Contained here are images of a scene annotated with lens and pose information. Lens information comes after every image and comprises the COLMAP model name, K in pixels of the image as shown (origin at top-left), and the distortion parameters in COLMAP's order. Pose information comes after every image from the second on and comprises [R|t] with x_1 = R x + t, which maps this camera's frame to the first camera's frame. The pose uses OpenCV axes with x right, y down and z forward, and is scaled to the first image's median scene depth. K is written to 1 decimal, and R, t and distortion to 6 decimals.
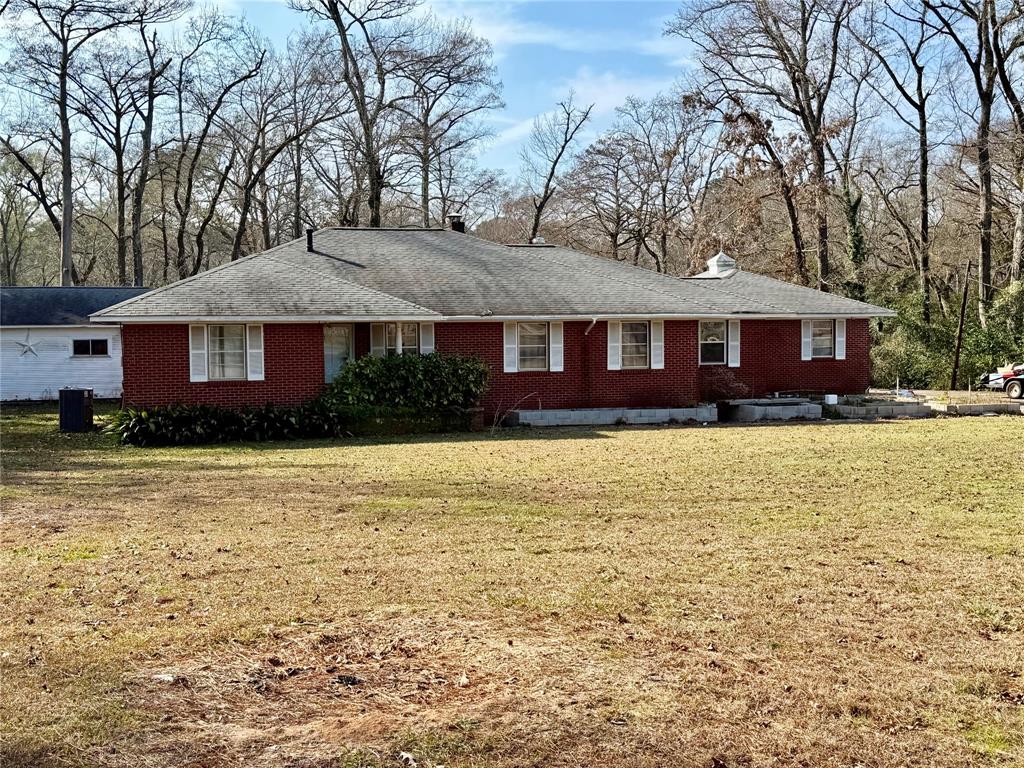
lens RADIAL K [[1281.3, 0, 512.3], [0, 1281.3, 383.0], [0, 0, 1]] dist [0.098356, 0.000000]
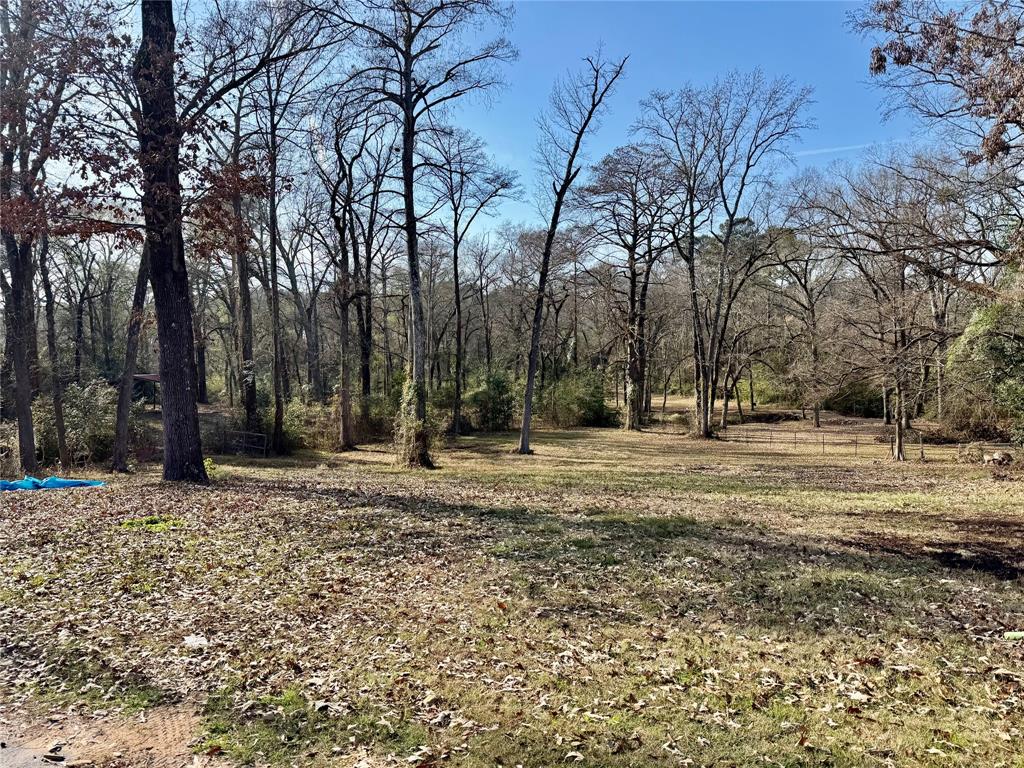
lens RADIAL K [[726.5, 0, 513.4], [0, 726.5, 390.4], [0, 0, 1]] dist [0.075781, -0.109004]
pose [[0.999763, -0.011948, -0.018176, -0.003450], [0.011909, 0.999927, -0.002216, -0.014268], [0.018201, 0.001999, 0.999832, 0.812579]]
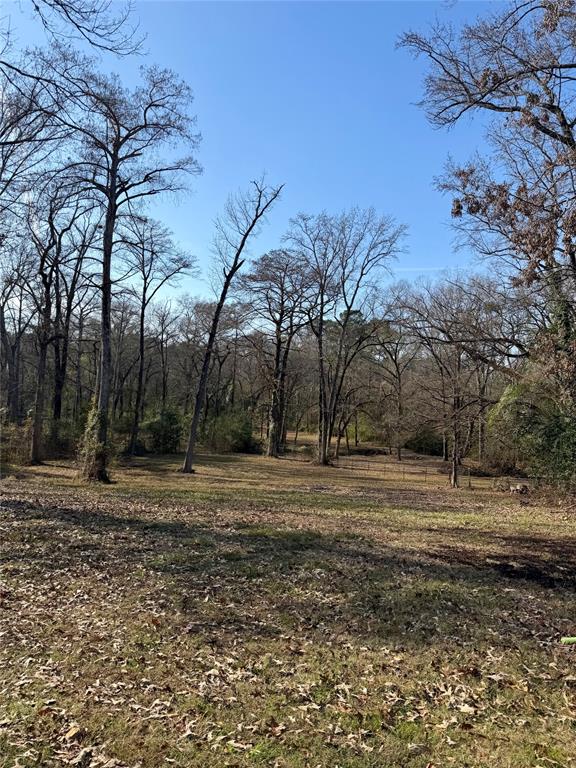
lens RADIAL K [[544.9, 0, 304.1], [0, 544.9, 391.4], [0, 0, 1]] dist [0.075781, -0.109004]
pose [[0.978778, 0.056573, 0.196961, -0.003536], [-0.043874, 0.996703, -0.068256, -0.014472], [-0.200173, 0.058166, 0.978032, 0.817551]]
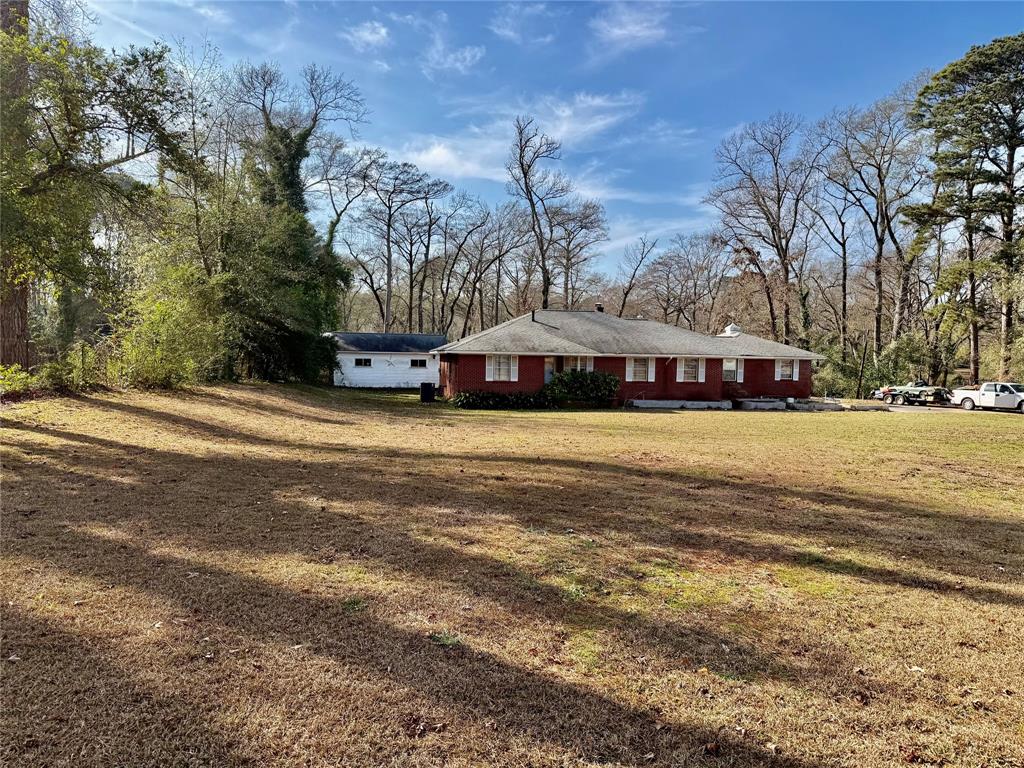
lens RADIAL K [[726.5, 0, 507.0], [0, 726.5, 379.9], [0, 0, 1]] dist [0.075781, -0.109004]
pose [[0.991950, 0.031885, -0.122551, -0.025639], [-0.033106, 0.999420, -0.007944, 0.002464], [0.122226, 0.011937, 0.992430, -0.092968]]
